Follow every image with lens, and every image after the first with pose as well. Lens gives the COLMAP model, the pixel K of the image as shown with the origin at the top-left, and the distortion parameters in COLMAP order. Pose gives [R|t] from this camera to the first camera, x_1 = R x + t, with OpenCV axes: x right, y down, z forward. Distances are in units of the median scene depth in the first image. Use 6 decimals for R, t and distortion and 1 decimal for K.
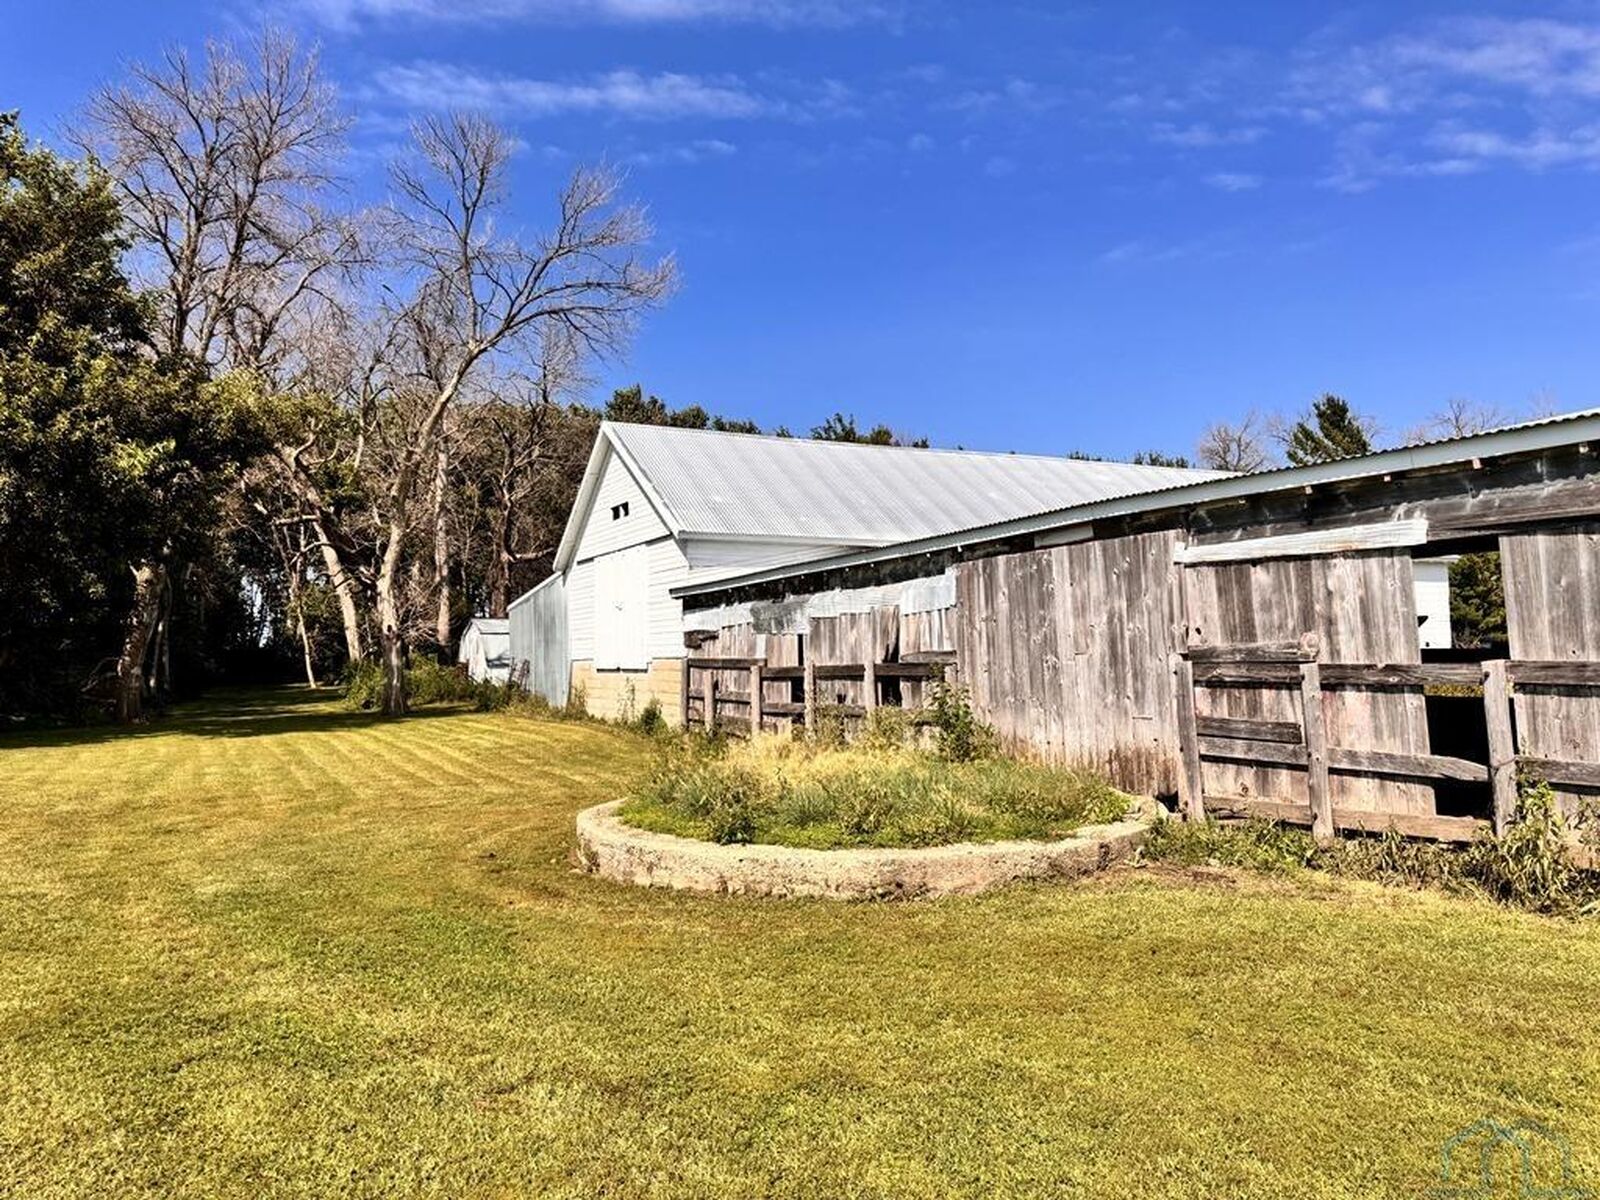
lens RADIAL K [[1186.0, 0, 851.4], [0, 1186.0, 595.9], [0, 0, 1]] dist [0.049521, -0.045726]
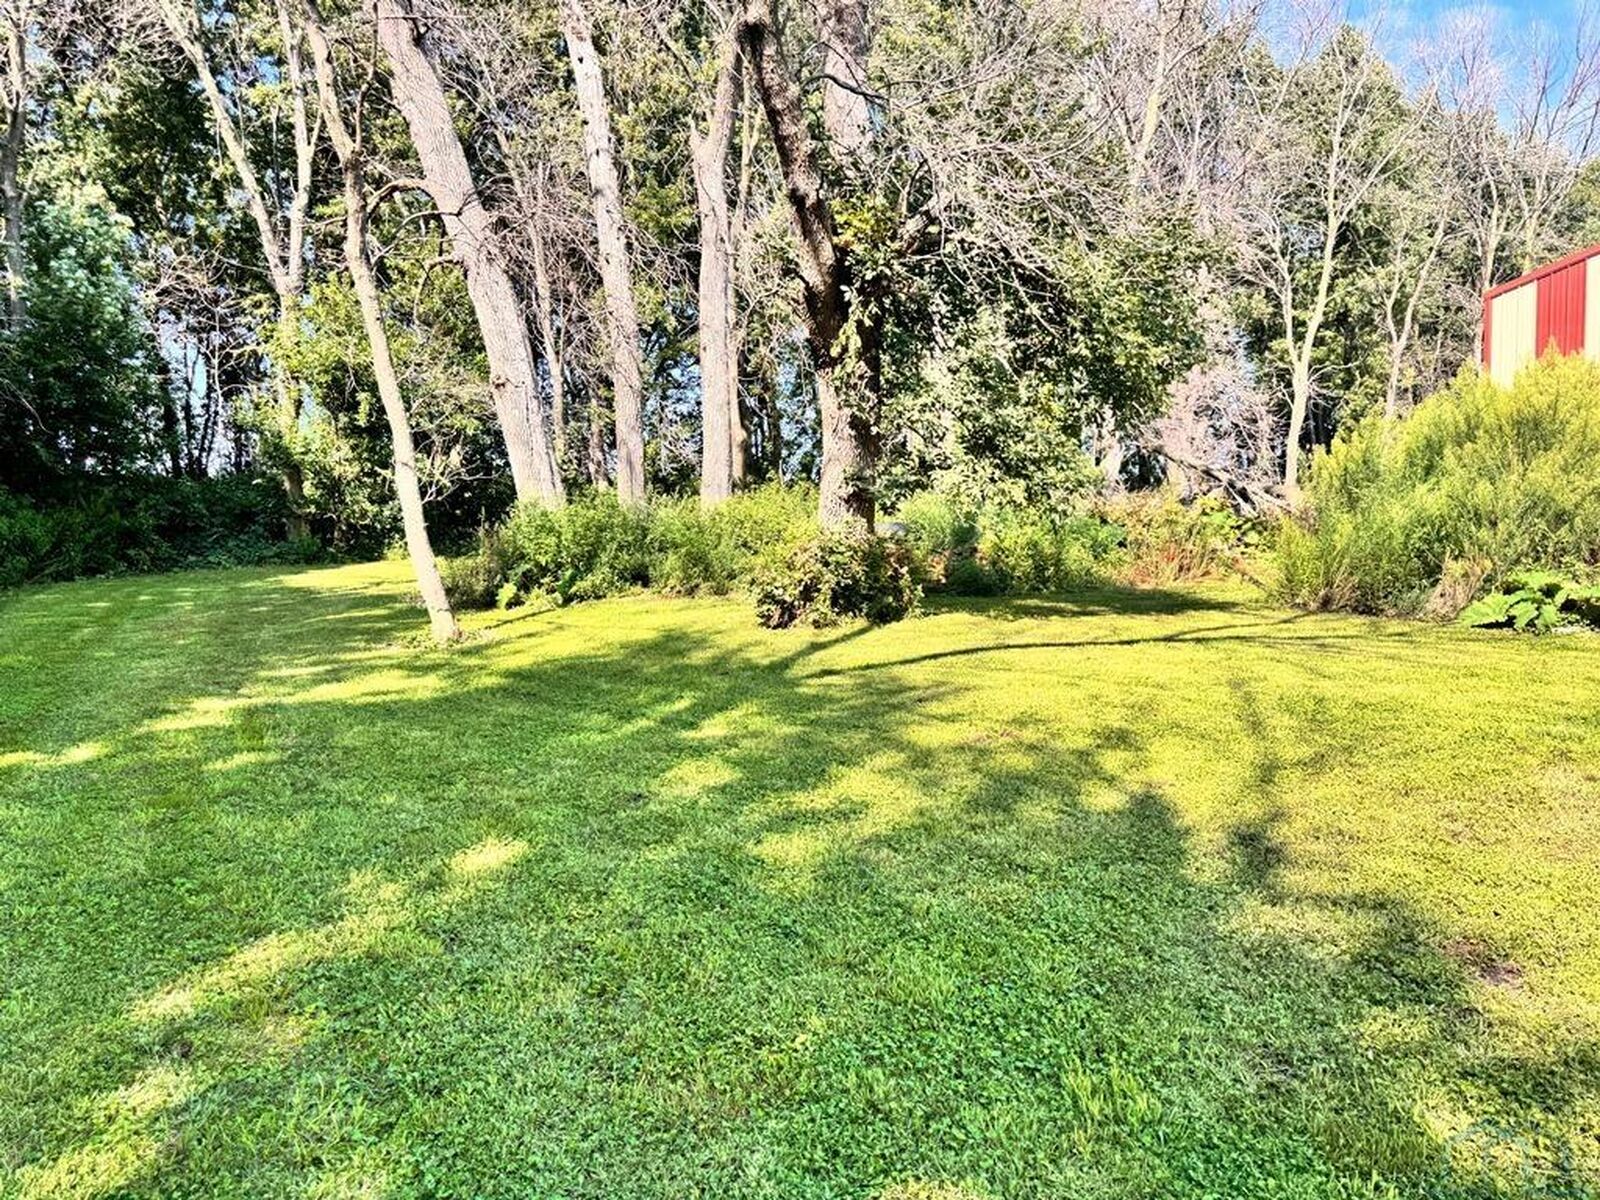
lens RADIAL K [[1186.0, 0, 851.4], [0, 1186.0, 595.9], [0, 0, 1]] dist [0.049521, -0.045726]
pose [[0.999370, 0.000294, 0.035481, -0.757584], [-0.005001, 0.991150, 0.132650, 0.076447], [-0.035128, -0.132744, 0.990528, 1.515368]]
